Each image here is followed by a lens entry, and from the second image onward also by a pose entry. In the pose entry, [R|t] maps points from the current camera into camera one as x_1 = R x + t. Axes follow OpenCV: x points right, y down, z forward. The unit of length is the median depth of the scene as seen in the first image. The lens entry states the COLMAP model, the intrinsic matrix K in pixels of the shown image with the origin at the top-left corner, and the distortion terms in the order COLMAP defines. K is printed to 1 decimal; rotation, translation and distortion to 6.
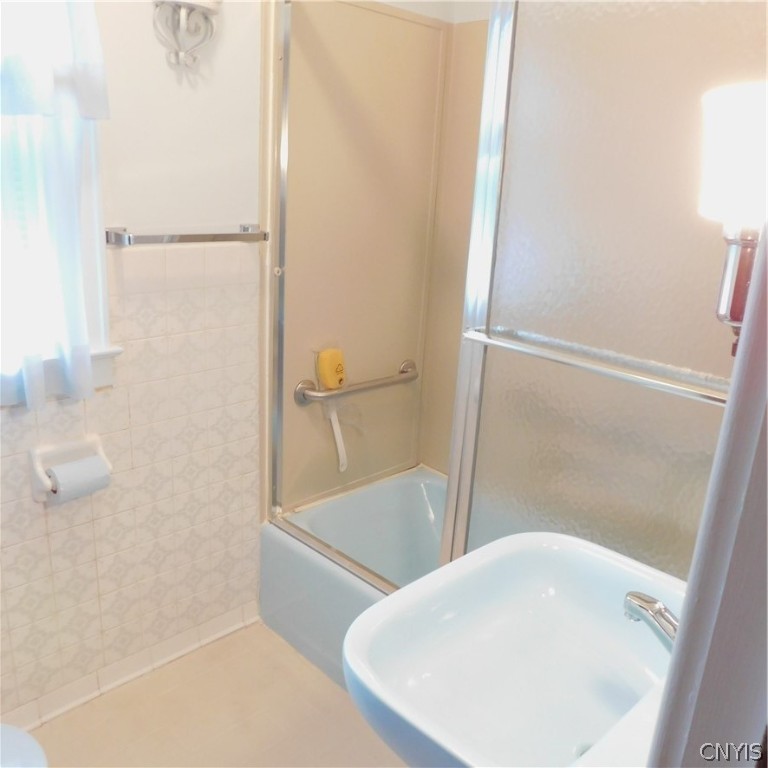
lens RADIAL K [[703.7, 0, 383.9], [0, 703.7, 386.8], [0, 0, 1]] dist [-0.084590, 0.072816]
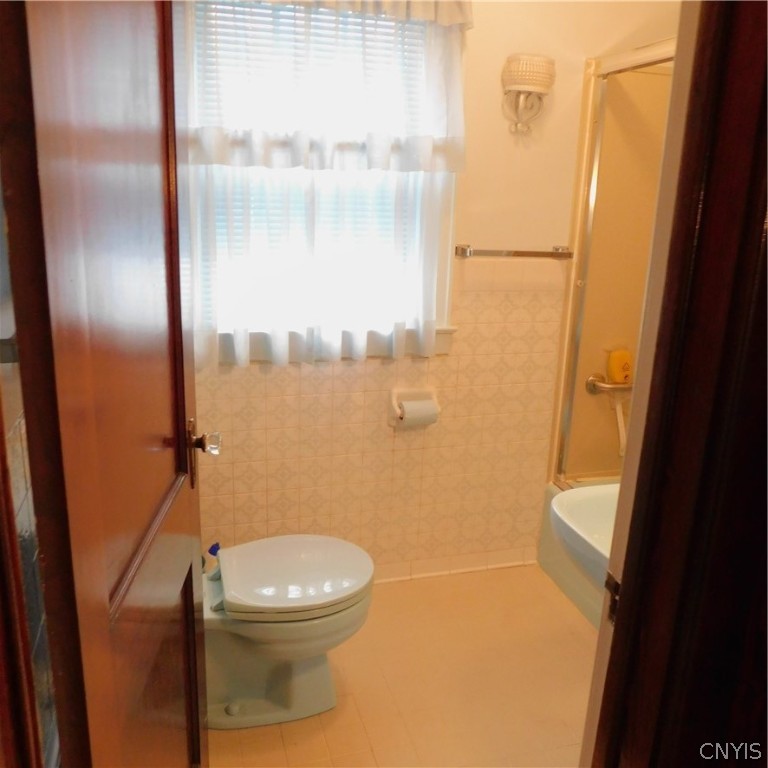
lens RADIAL K [[703.7, 0, 383.9], [0, 703.7, 386.8], [0, 0, 1]] dist [-0.084590, 0.072816]
pose [[0.877285, 0.104816, -0.468385, 0.173649], [-0.127737, 0.991657, -0.017338, 0.104553], [0.462659, 0.075040, 0.883355, -0.325011]]
